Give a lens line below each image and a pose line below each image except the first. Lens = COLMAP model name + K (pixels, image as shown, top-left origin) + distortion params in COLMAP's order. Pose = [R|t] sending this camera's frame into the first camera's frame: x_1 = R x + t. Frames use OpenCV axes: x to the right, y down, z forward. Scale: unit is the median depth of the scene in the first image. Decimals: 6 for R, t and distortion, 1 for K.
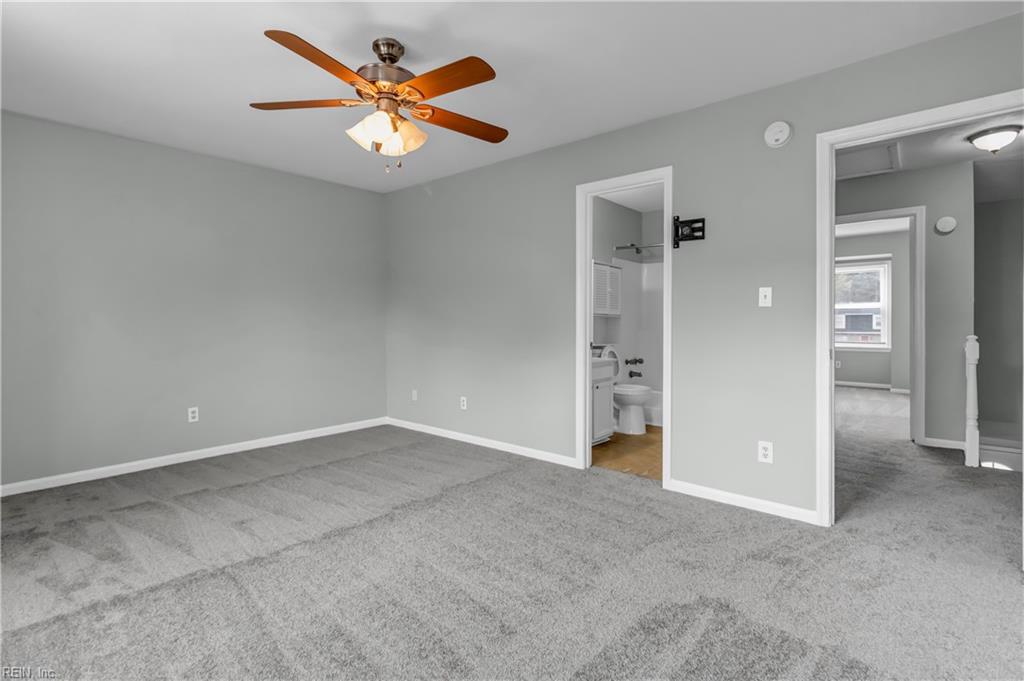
lens RADIAL K [[494.7, 0, 519.2], [0, 494.7, 320.7], [0, 0, 1]] dist [-0.001214, 0.000835]
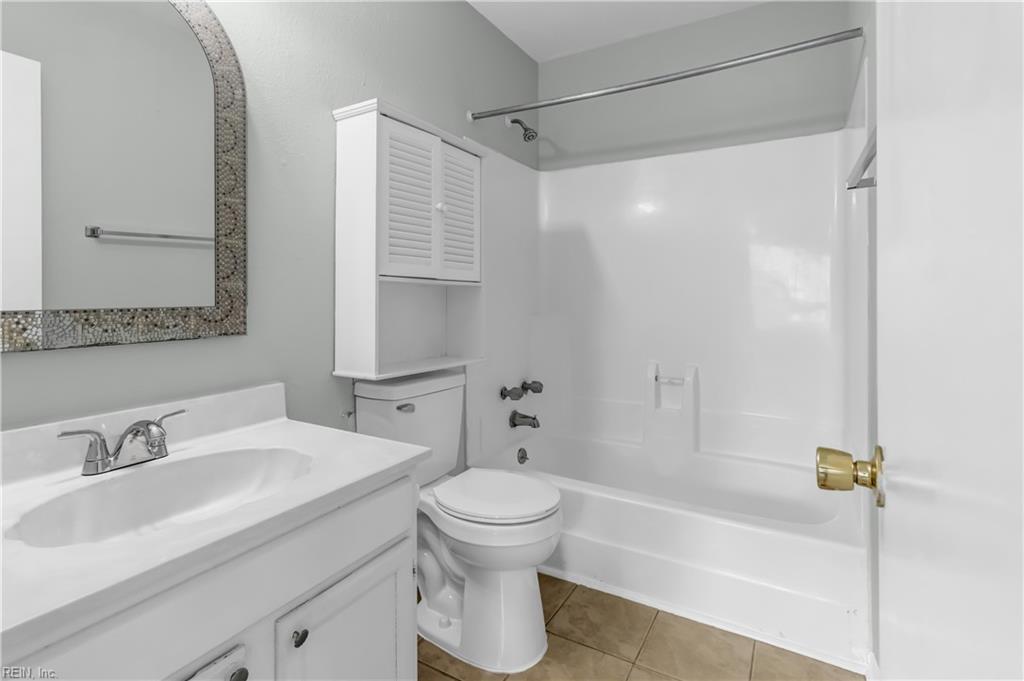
lens RADIAL K [[485.6, 0, 513.2], [0, 485.6, 312.8], [0, 0, 1]] dist [-0.000491, 0.000220]
pose [[0.985121, -0.013750, 0.171309, 0.172531], [0.007970, 0.999377, 0.034380, -0.000074], [-0.171675, -0.032503, 0.984617, 0.656057]]
